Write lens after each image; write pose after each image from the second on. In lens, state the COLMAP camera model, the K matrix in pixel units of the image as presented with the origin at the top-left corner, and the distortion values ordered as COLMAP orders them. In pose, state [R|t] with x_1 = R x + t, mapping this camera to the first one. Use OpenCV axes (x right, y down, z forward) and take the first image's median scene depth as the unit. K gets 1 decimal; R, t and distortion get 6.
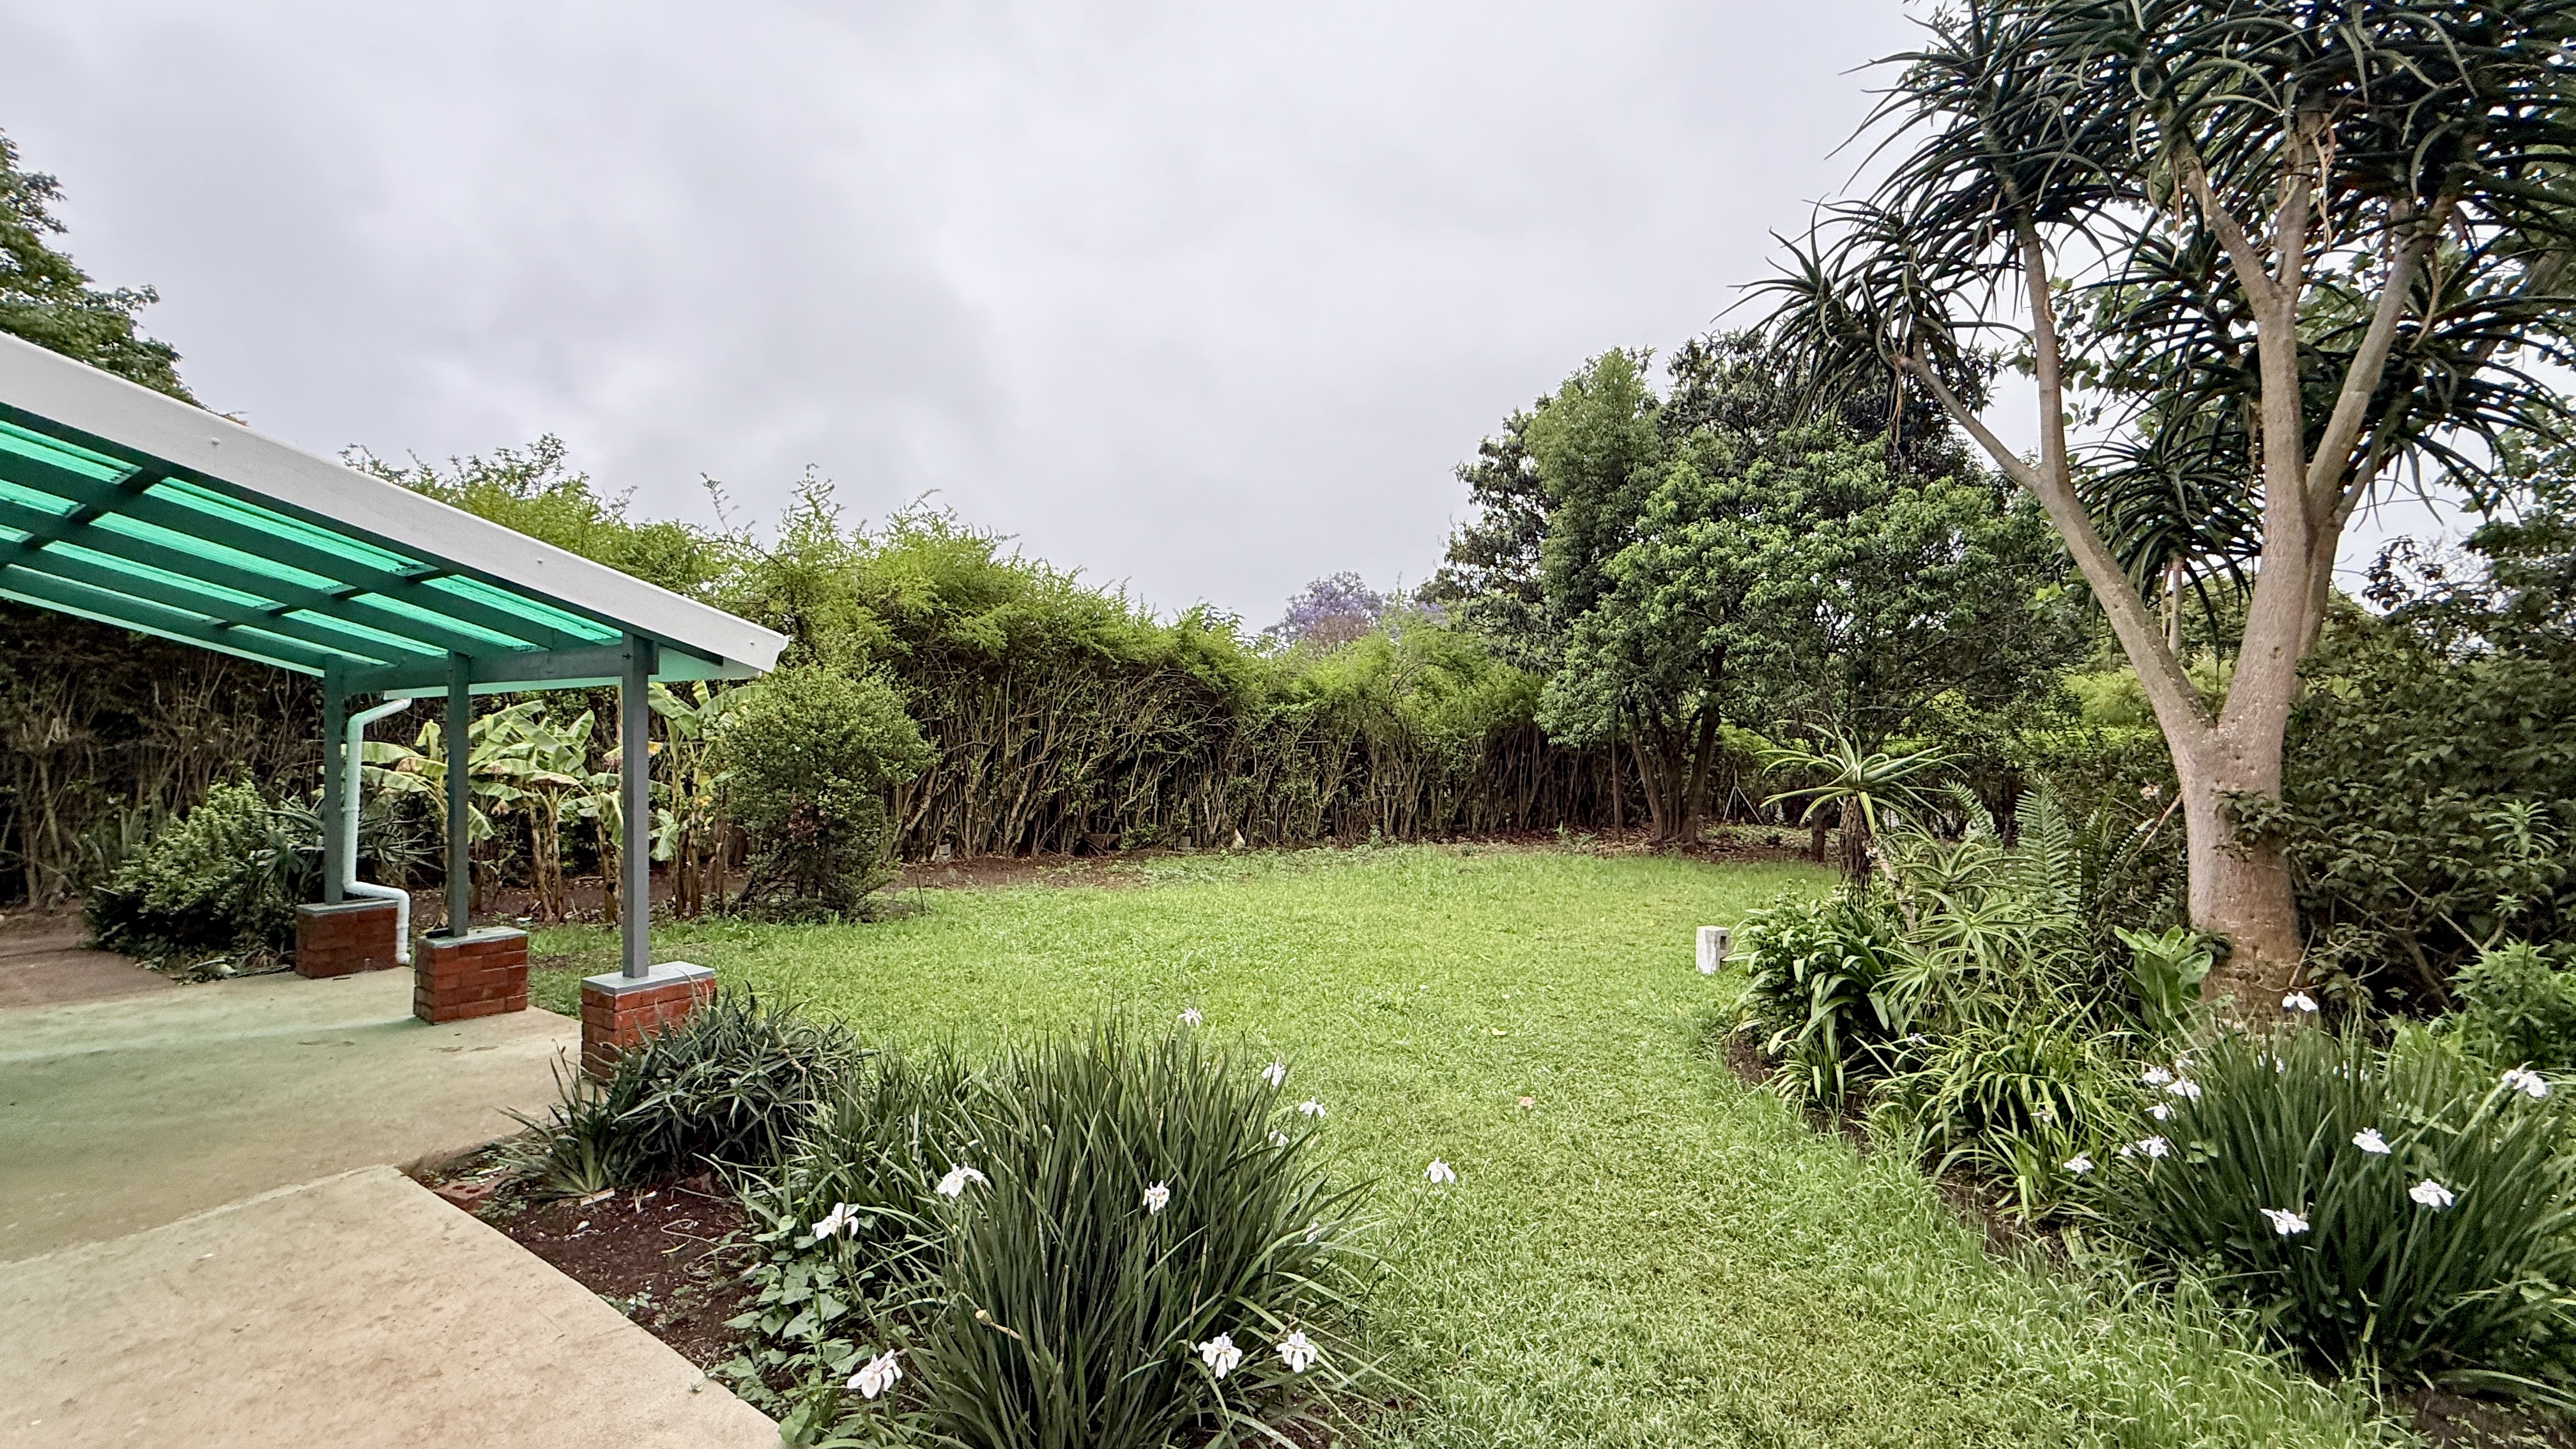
lens RADIAL K [[1026.5, 0, 1267.9], [0, 1026.5, 709.9], [0, 0, 1]] dist [-0.000876, 0.000539]
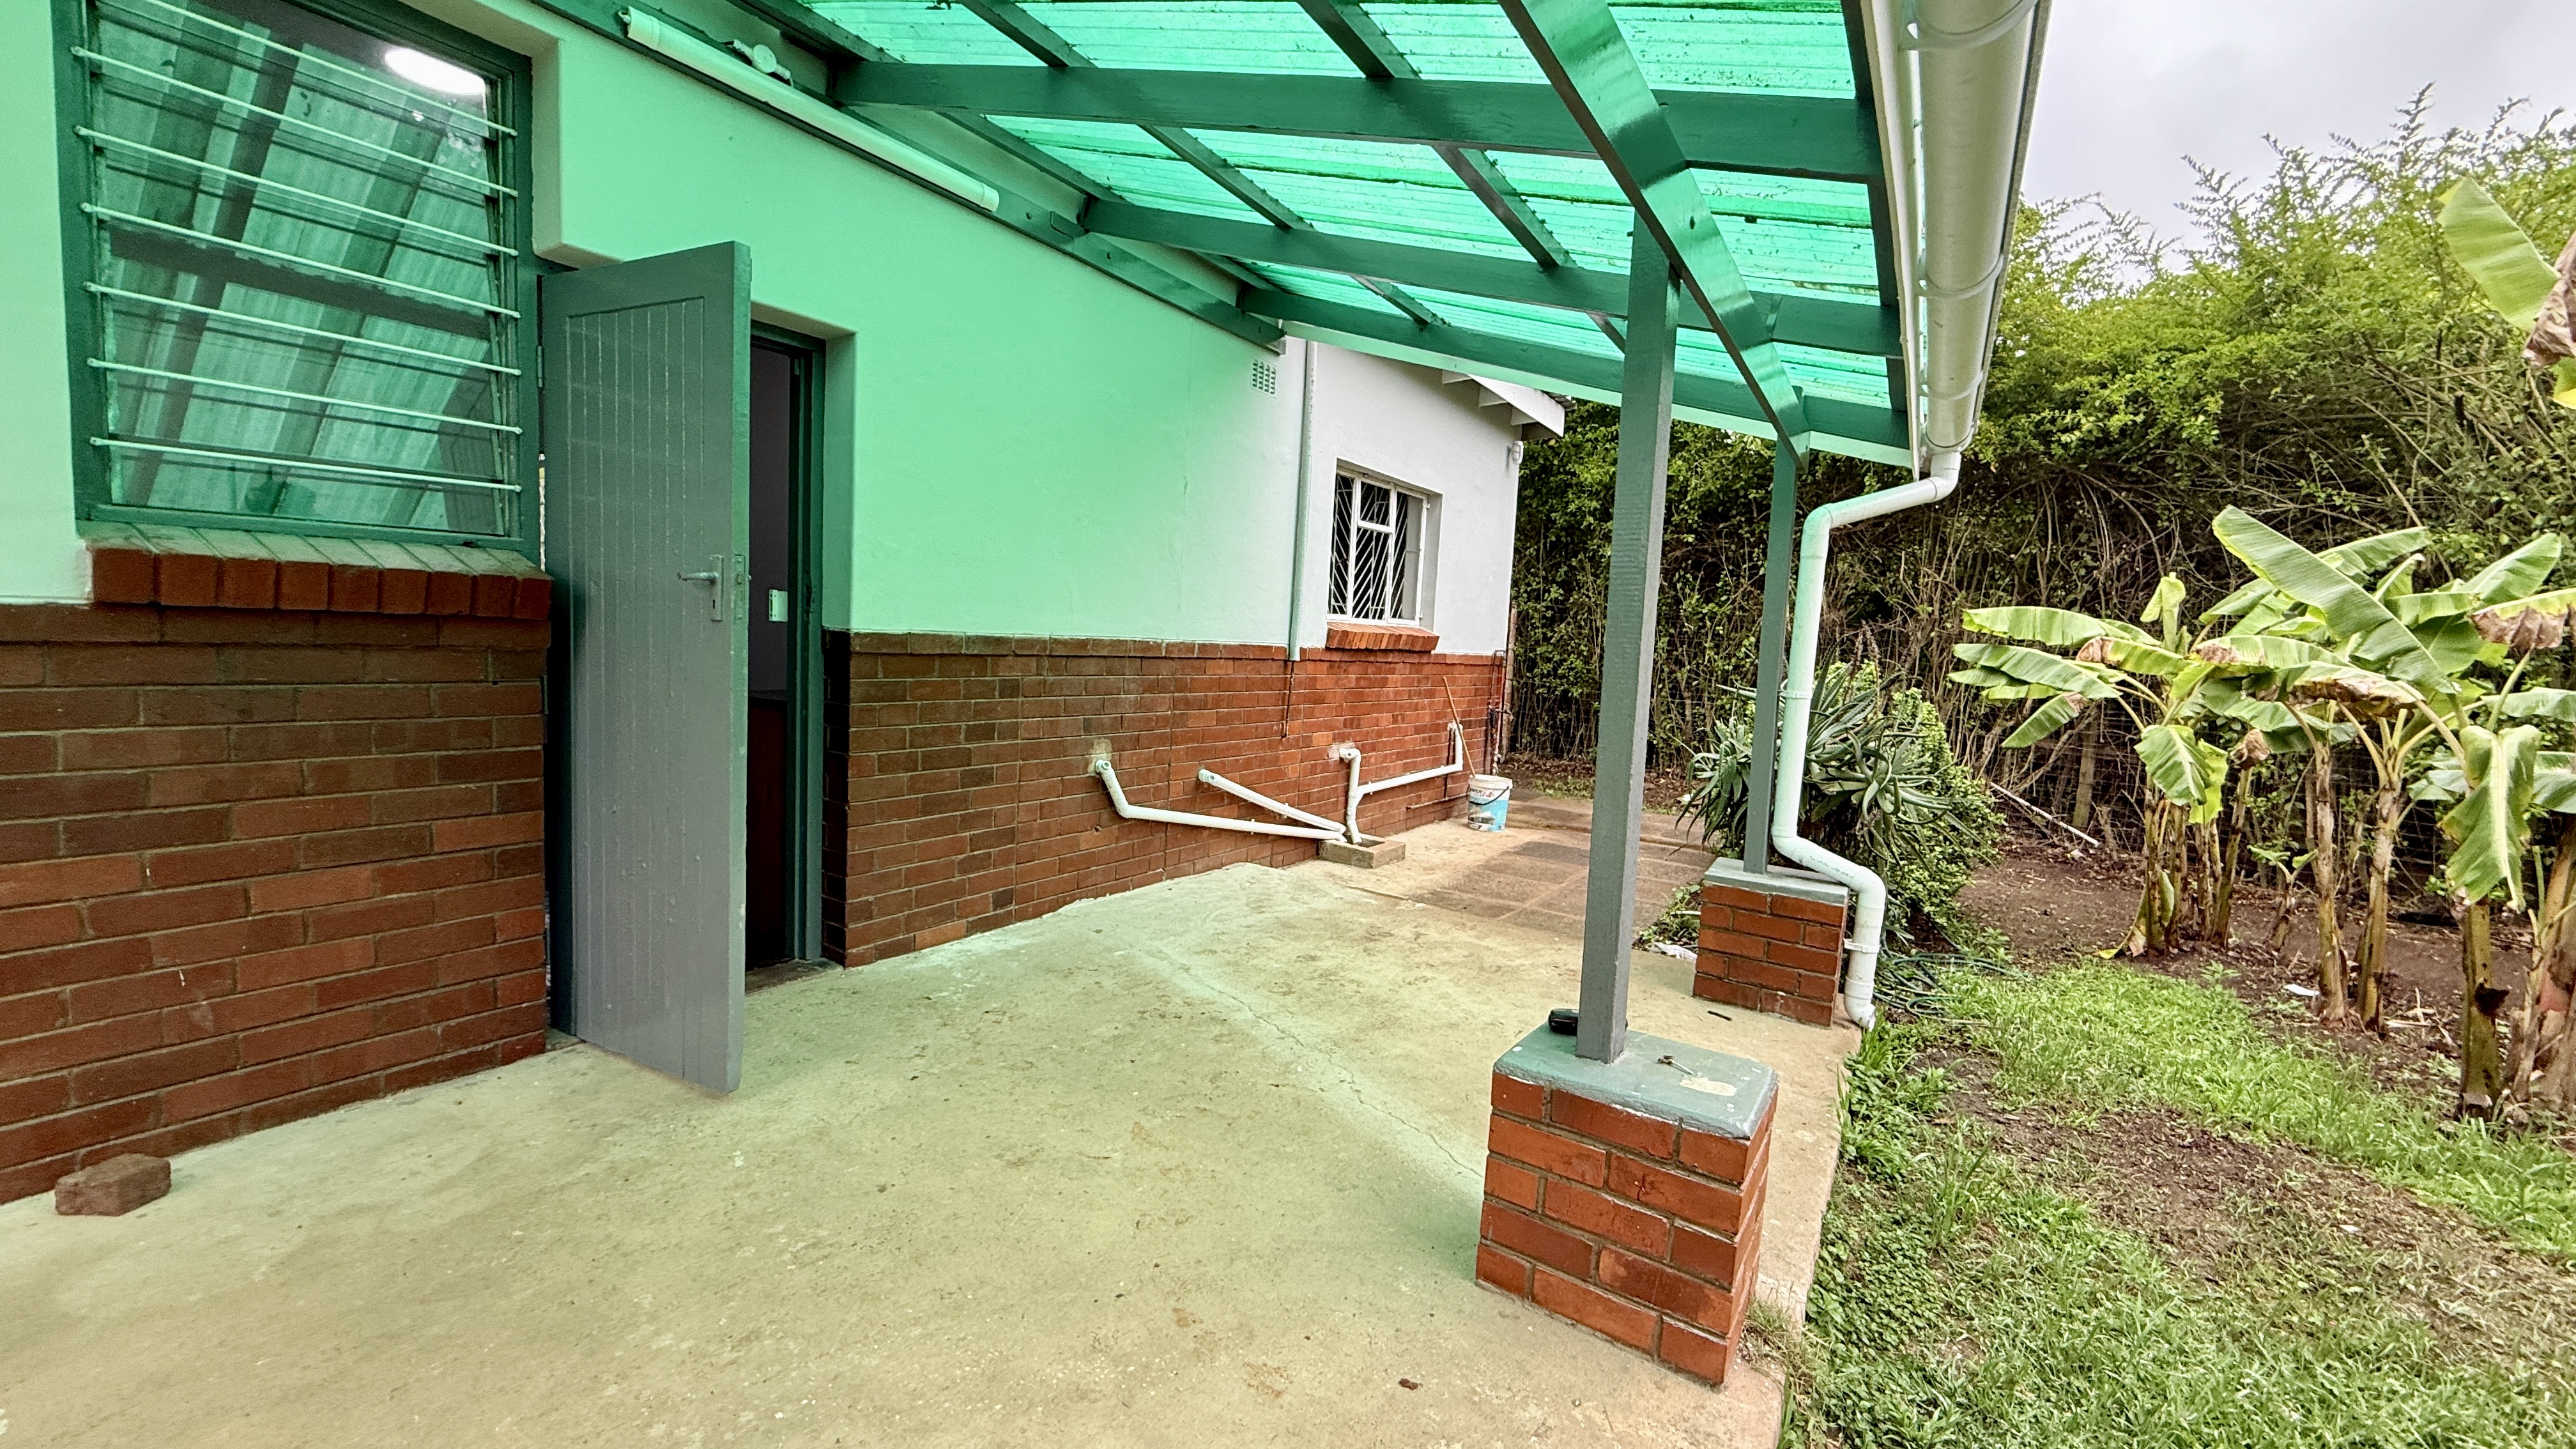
lens RADIAL K [[1026.5, 0, 1279.7], [0, 1026.5, 718.5], [0, 0, 1]] dist [-0.000876, 0.000539]
pose [[0.014655, 0.083054, -0.996437, -0.147902], [-0.020011, 0.996369, 0.082754, 0.027455], [0.999692, 0.018727, 0.016264, 0.282318]]
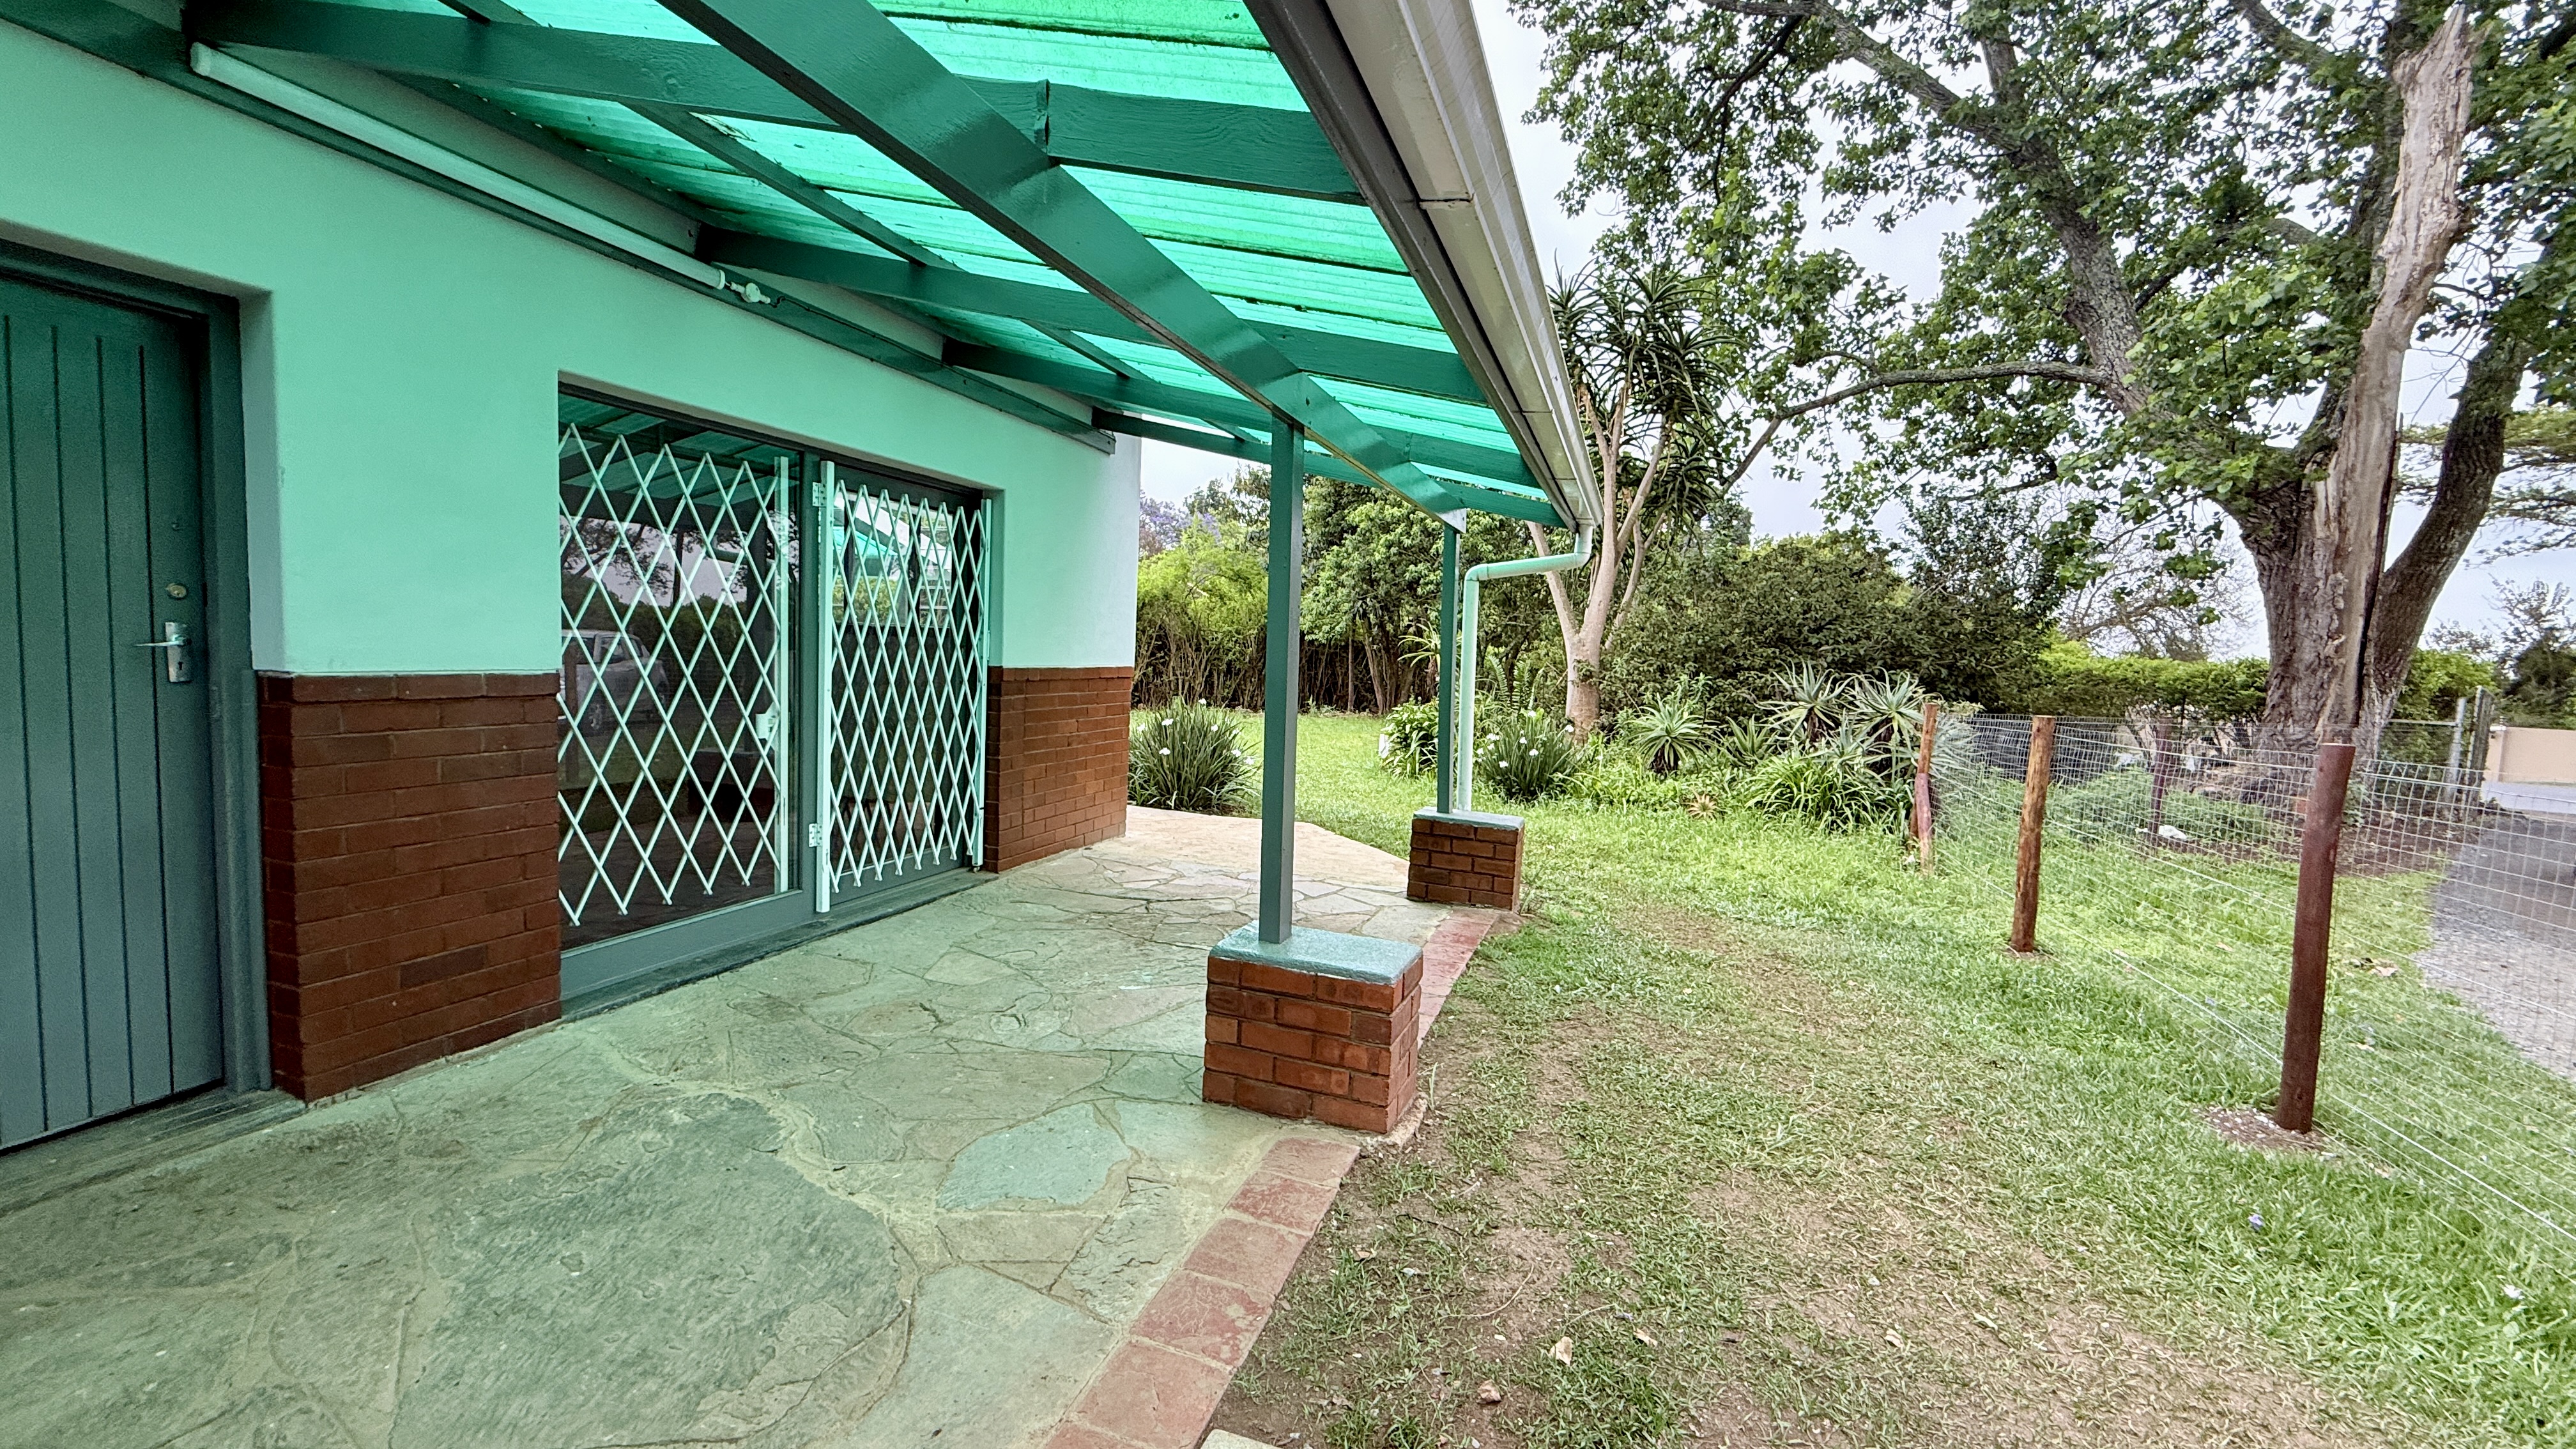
lens RADIAL K [[1026.5, 0, 1286.3], [0, 1026.5, 721.4], [0, 0, 1]] dist [-0.000876, 0.000539]
pose [[0.967153, 0.019325, 0.253458, -0.100725], [-0.046560, 0.993705, 0.101899, 0.002226], [-0.249893, -0.110353, 0.961964, -0.341626]]
